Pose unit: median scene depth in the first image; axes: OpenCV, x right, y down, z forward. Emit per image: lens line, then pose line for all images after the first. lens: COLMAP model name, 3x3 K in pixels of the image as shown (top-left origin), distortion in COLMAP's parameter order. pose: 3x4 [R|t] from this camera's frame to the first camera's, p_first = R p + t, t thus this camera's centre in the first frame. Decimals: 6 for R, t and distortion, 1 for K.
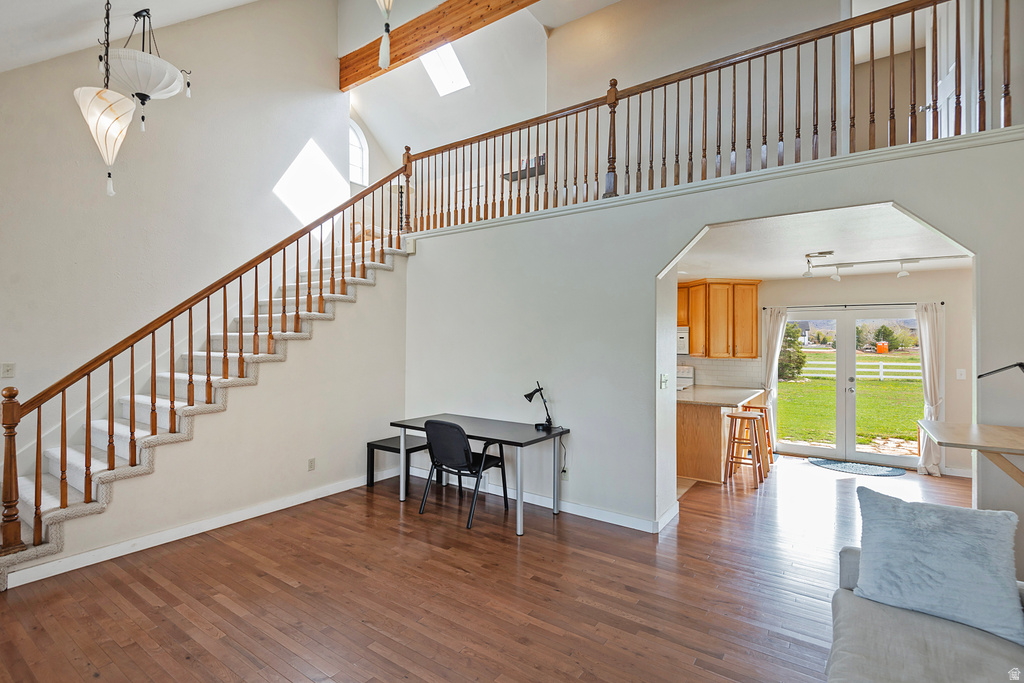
lens RADIAL K [[473.3, 0, 511.3], [0, 473.3, 329.4], [0, 0, 1]] dist [0.002598, 0.000022]
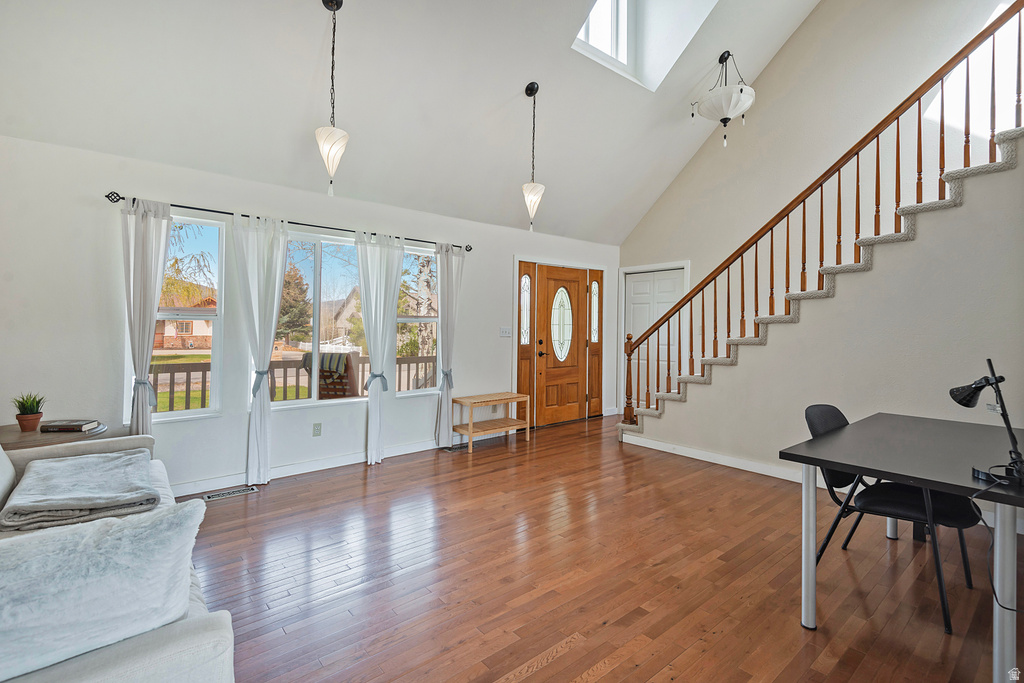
lens RADIAL K [[473.3, 0, 511.3], [0, 473.3, 329.4], [0, 0, 1]] dist [0.002598, 0.000022]
pose [[-0.270071, -0.002815, -0.962836, 0.756032], [0.028892, 0.999522, -0.011026, 0.106133], [0.962407, -0.030796, -0.269861, 0.987092]]
